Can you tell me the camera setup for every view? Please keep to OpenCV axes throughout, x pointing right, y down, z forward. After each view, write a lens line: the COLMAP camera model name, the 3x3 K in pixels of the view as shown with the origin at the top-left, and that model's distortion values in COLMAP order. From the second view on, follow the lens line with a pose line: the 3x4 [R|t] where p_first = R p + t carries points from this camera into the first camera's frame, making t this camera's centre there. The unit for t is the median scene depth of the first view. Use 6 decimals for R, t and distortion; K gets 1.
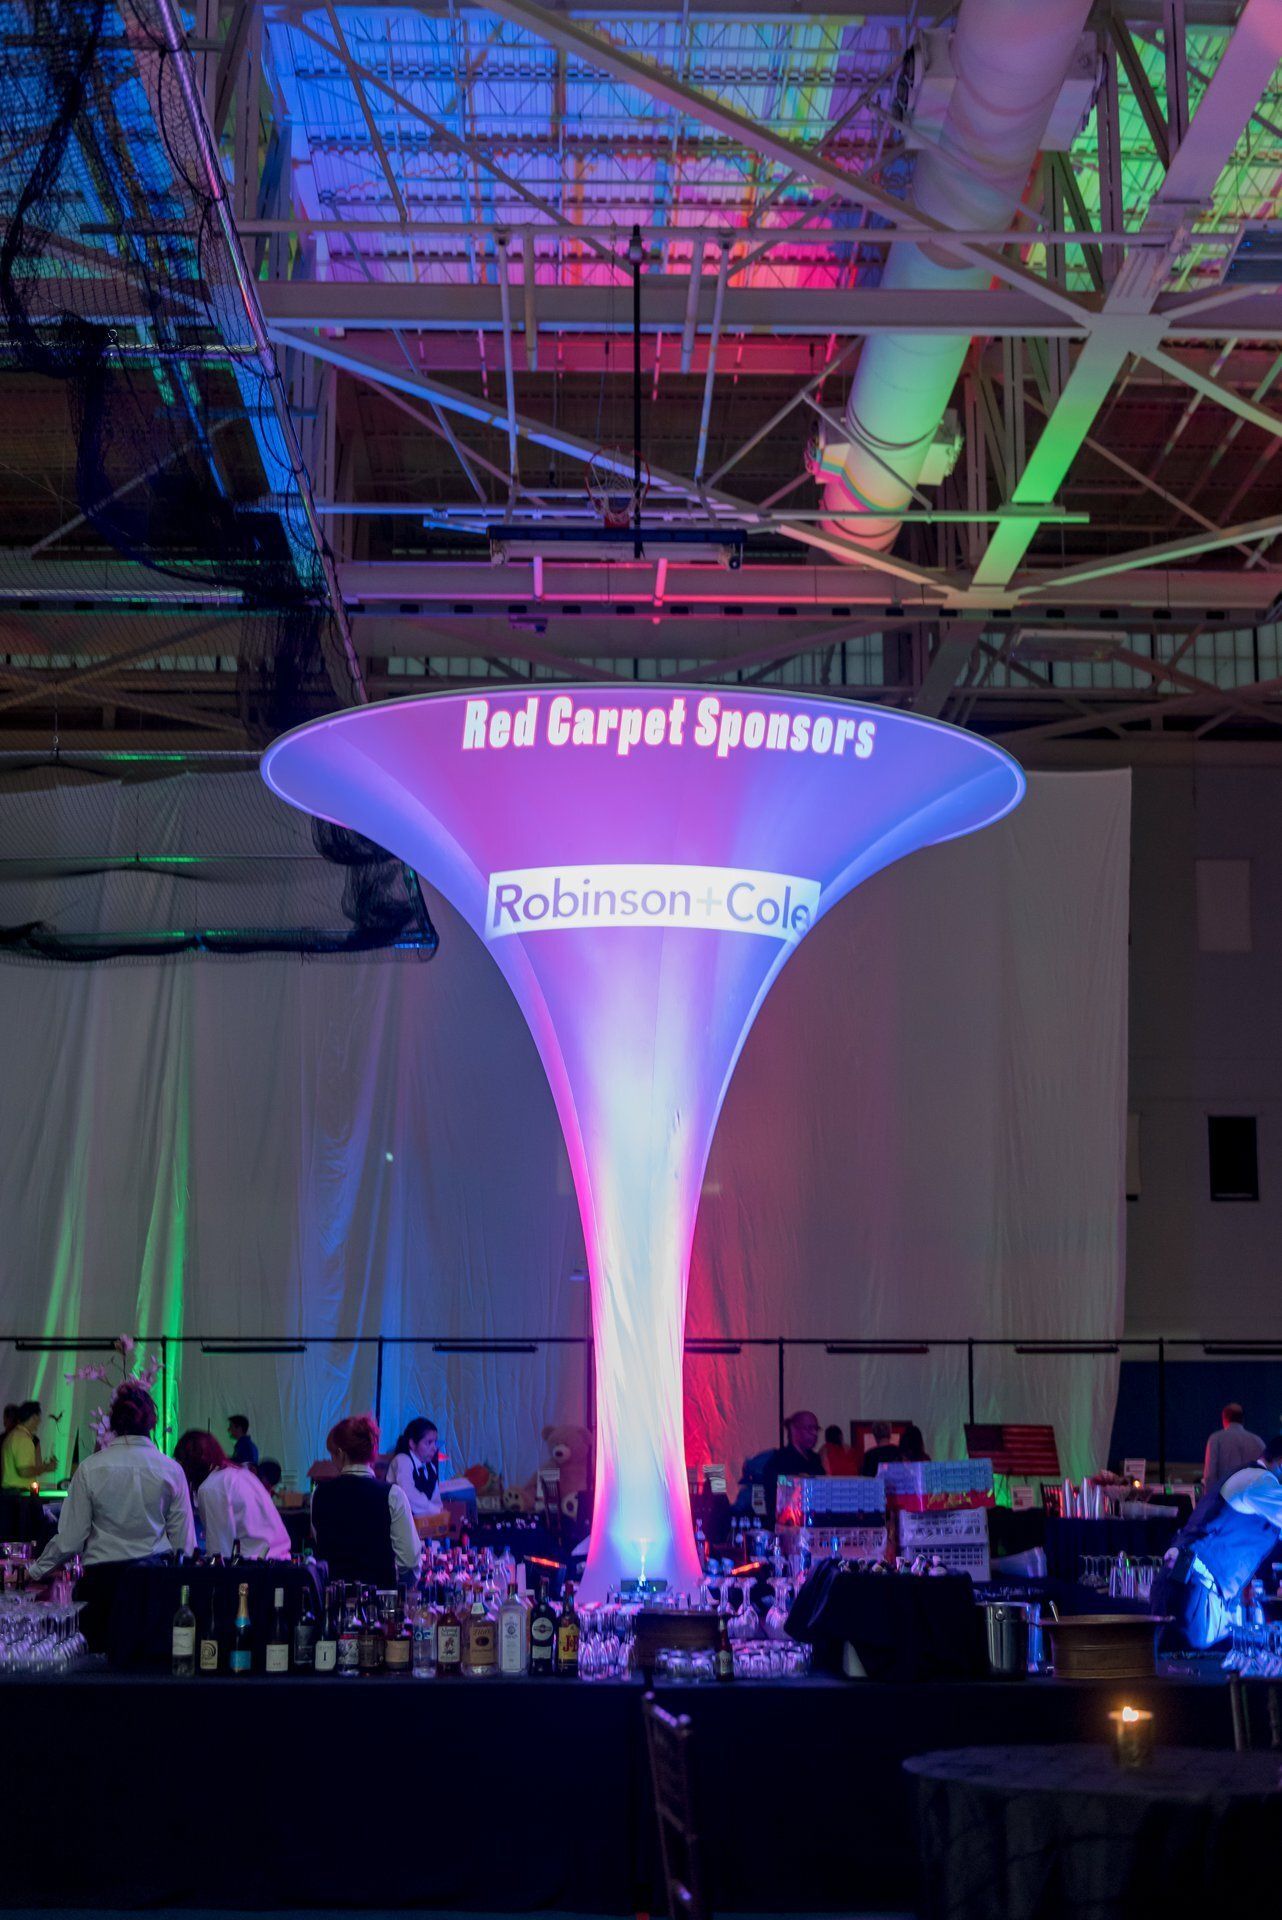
lens RADIAL K [[2589.2, 0, 641.0], [0, 2589.2, 960.0], [0, 0, 1]] dist [-0.004048, -0.030153]
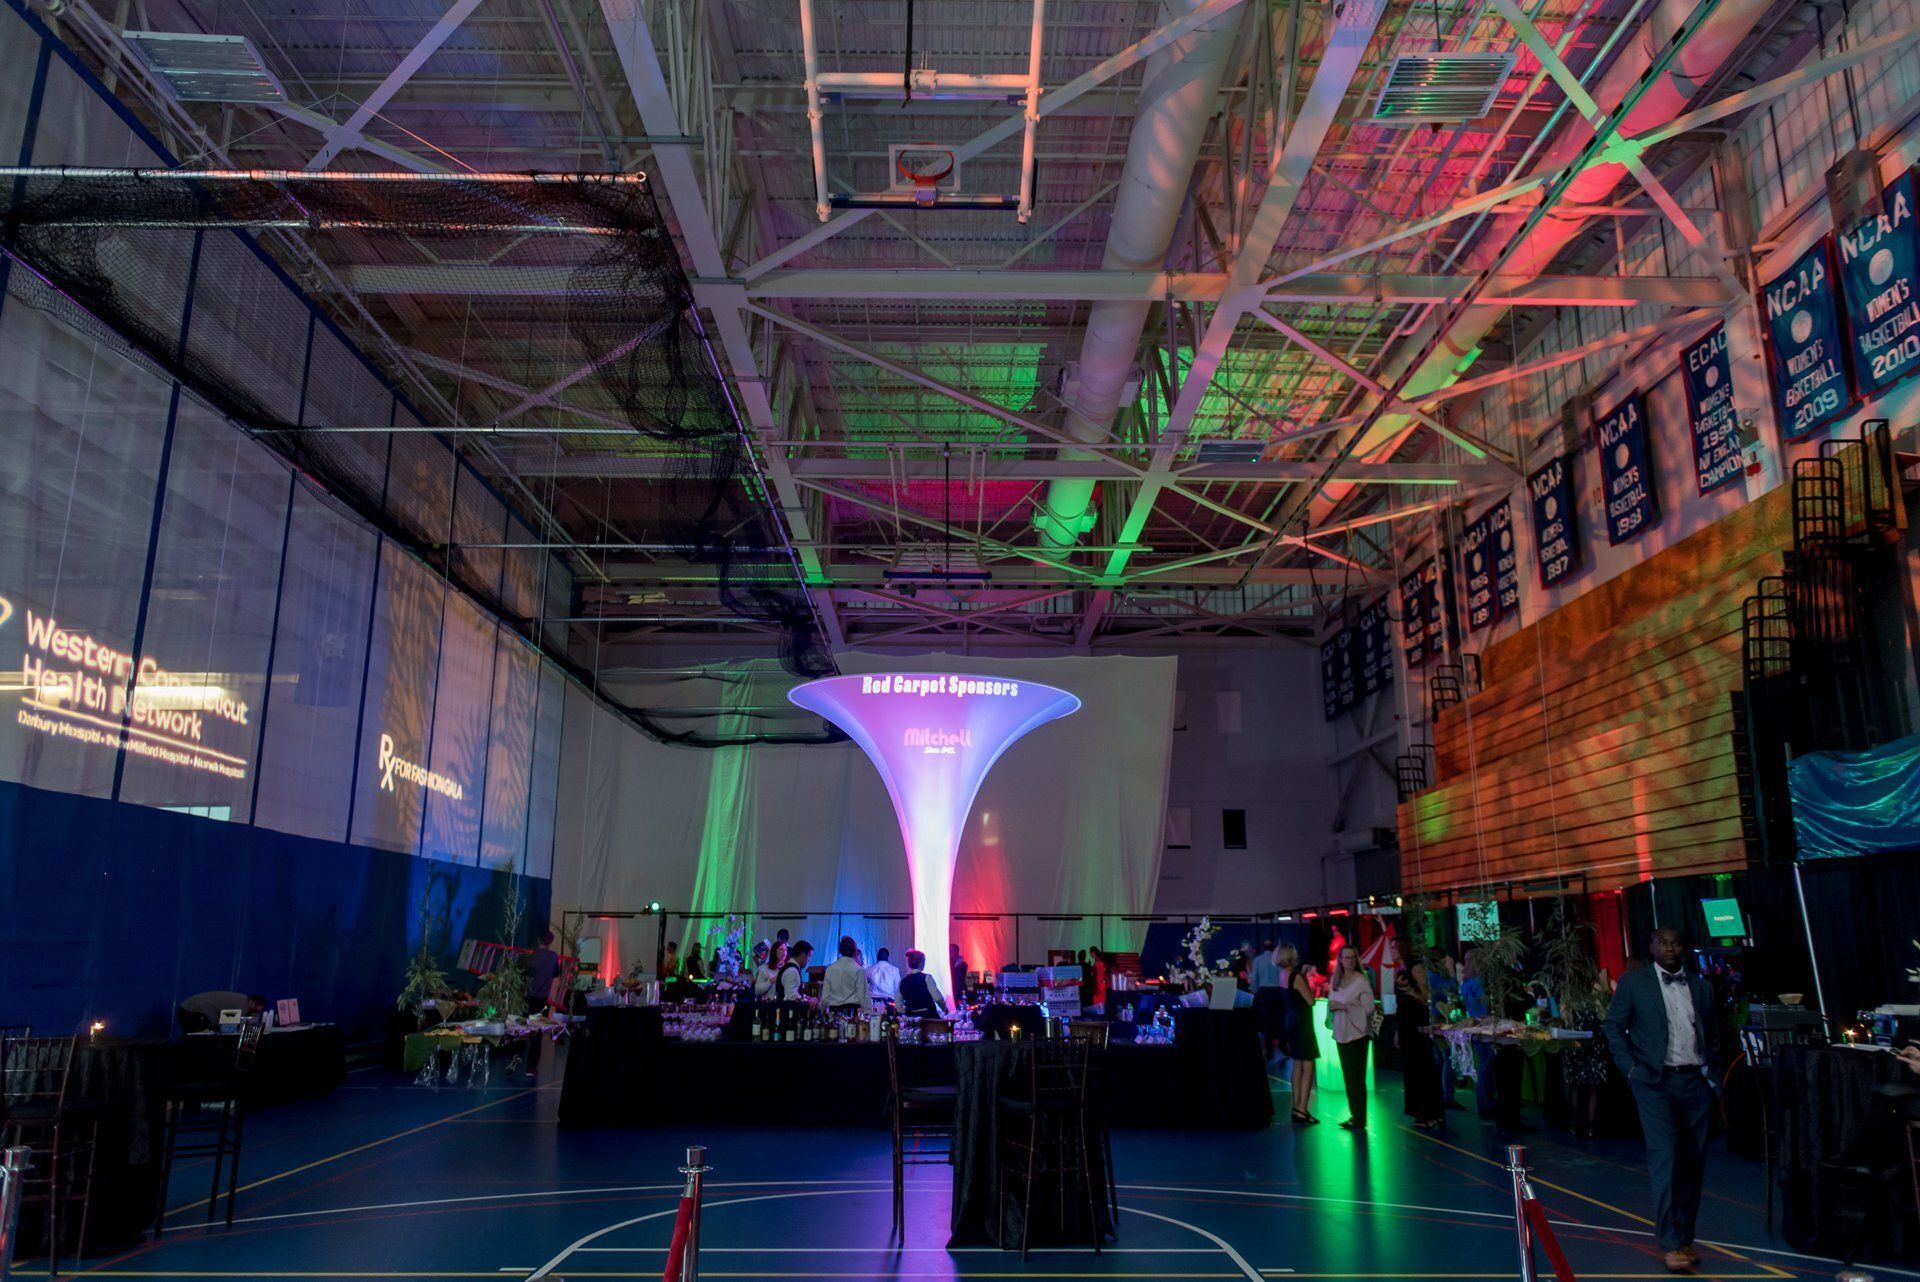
lens RADIAL K [[1310.4, 0, 960.0], [0, 1310.4, 641.0], [0, 0, 1]] dist [0.002660, 0.000136]
pose [[0.999846, -0.002817, -0.017335, 0.028721], [0.001839, 0.998421, -0.056140, -0.031489], [0.017466, 0.056099, 0.998272, -0.181237]]
